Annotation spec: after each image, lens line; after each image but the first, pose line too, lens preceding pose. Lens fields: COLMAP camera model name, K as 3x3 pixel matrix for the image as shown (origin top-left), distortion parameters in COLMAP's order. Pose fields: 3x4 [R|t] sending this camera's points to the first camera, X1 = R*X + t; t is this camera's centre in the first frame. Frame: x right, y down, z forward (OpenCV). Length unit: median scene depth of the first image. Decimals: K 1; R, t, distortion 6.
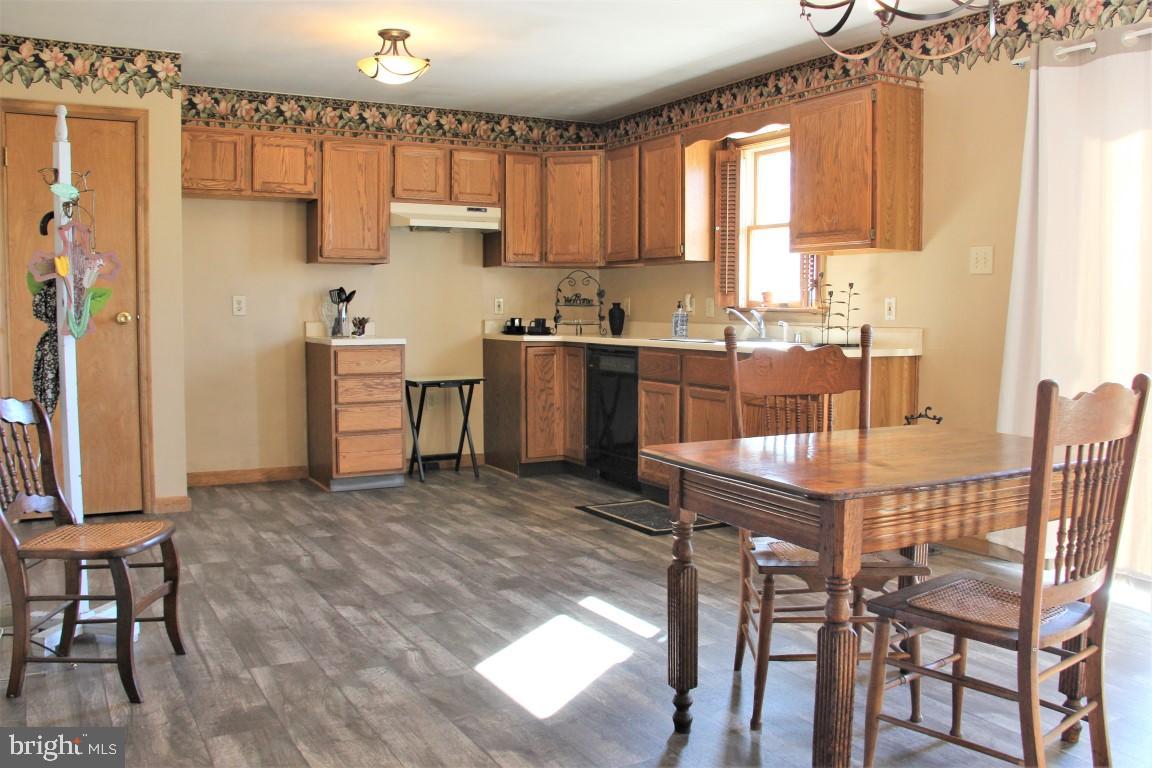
lens RADIAL K [[1008.5, 0, 578.1], [0, 1008.5, 383.2], [0, 0, 1]] dist [-0.108986, 0.011358]
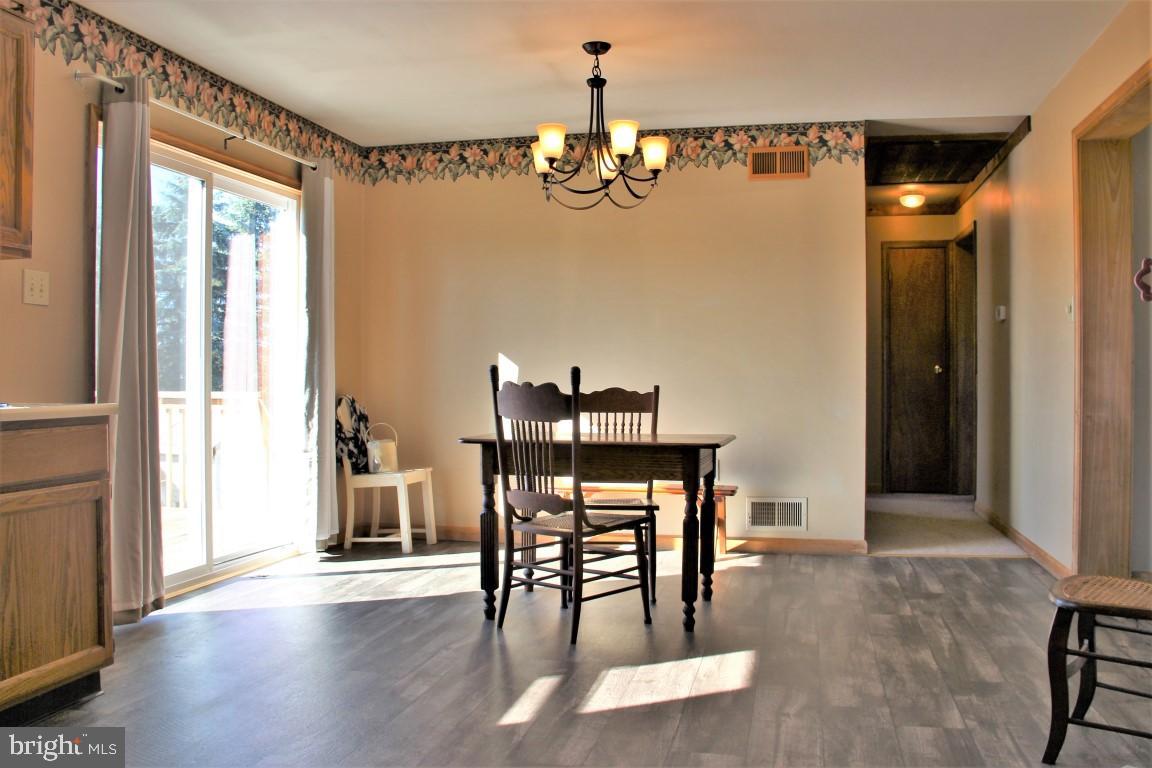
lens RADIAL K [[1008.5, 0, 578.1], [0, 1008.5, 383.2], [0, 0, 1]] dist [-0.108986, 0.011358]
pose [[-0.751417, -0.008136, 0.659778, -0.663897], [0.045308, 0.996928, 0.063895, -0.111822], [-0.658270, 0.077905, -0.748739, 1.905580]]
